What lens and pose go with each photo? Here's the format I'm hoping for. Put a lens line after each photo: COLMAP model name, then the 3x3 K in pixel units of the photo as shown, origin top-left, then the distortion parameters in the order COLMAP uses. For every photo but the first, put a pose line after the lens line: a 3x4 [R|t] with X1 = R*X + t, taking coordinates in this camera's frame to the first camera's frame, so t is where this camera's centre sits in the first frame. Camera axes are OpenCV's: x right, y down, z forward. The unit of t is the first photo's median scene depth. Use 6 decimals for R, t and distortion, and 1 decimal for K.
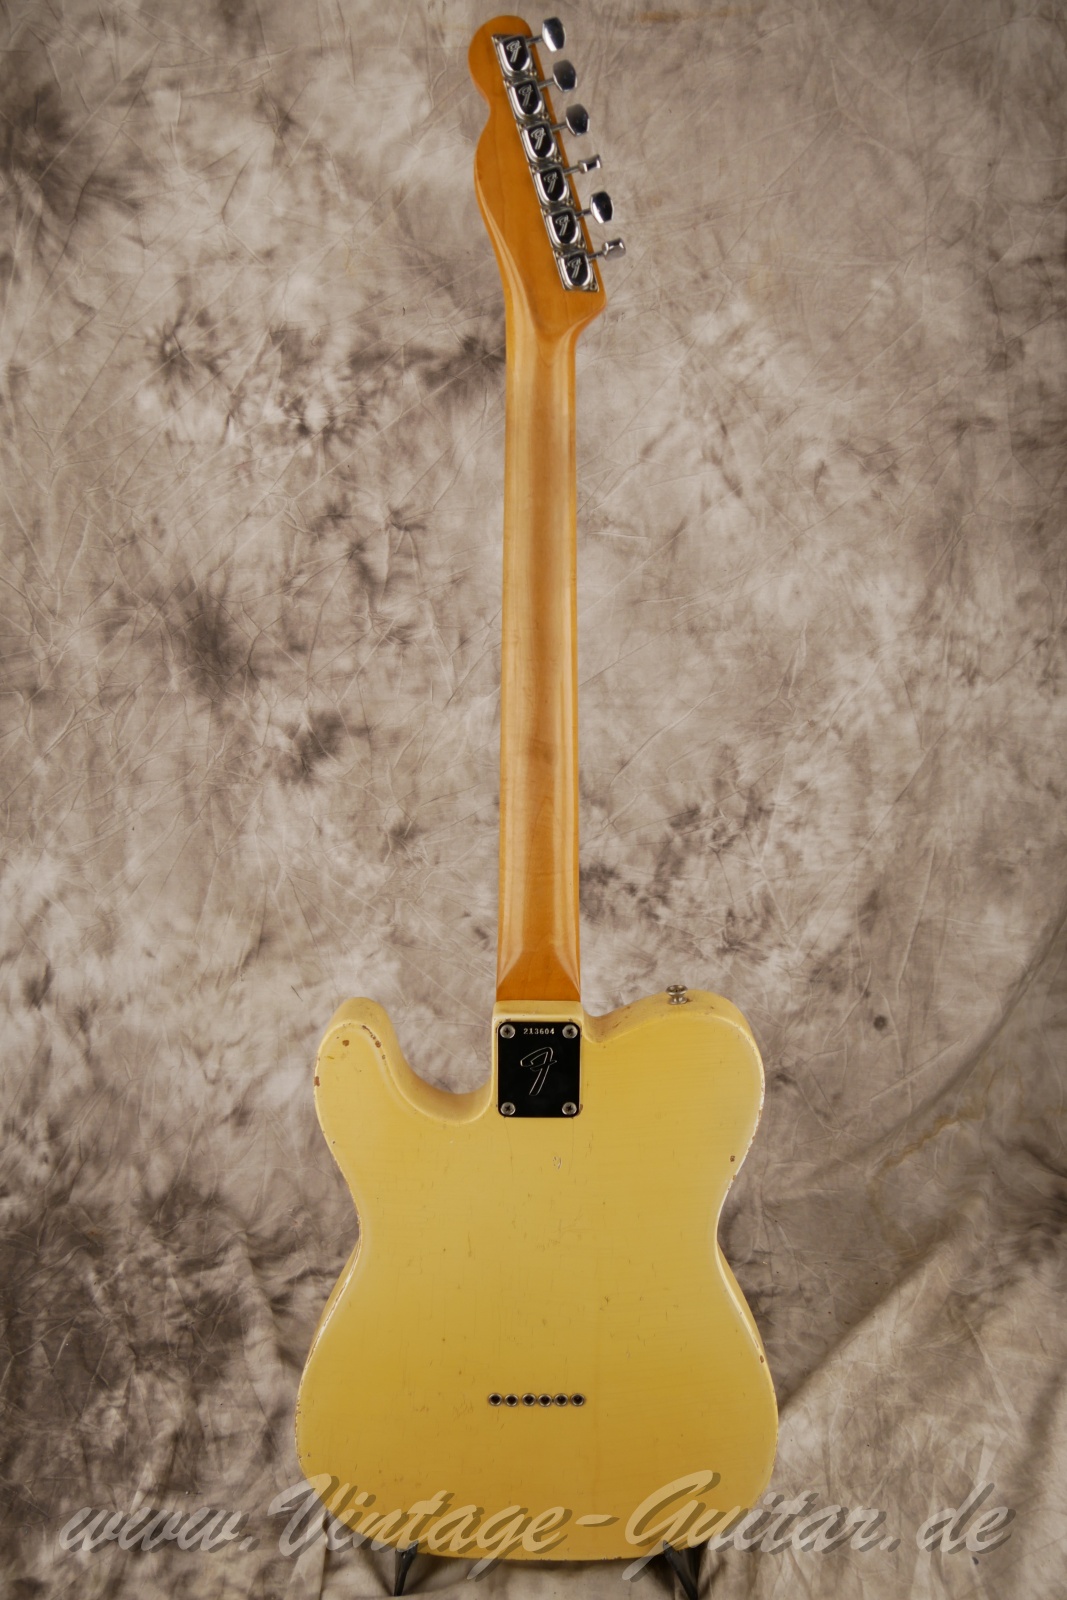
lens RADIAL K [[1317.7, 0, 539.5], [0, 1317.7, 806.2], [0, 0, 1]] dist [-0.069195, 0.019606]
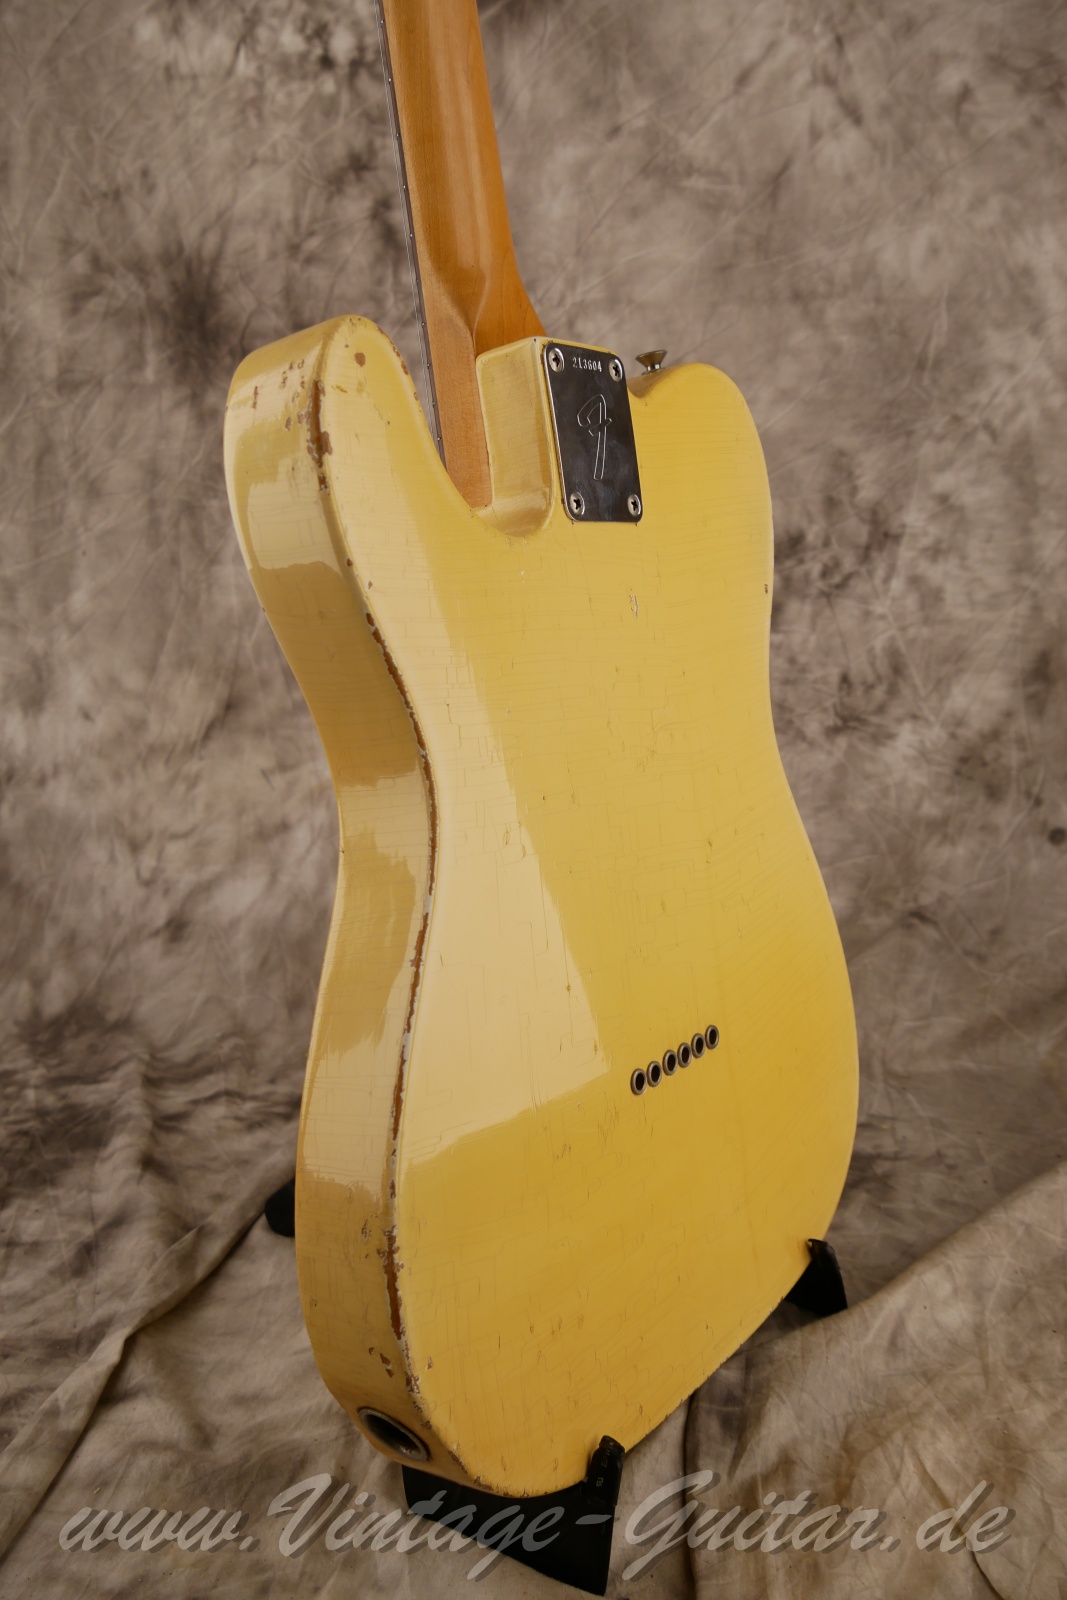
lens RADIAL K [[1356.3, 0, 535.3], [0, 1356.3, 805.2], [0, 0, 1]] dist [-0.082459, 0.056299]
pose [[0.993299, 0.039381, -0.108661, 0.060183], [-0.059050, 0.981110, -0.184219, 0.314888], [0.099354, 0.189401, 0.976860, 0.268080]]
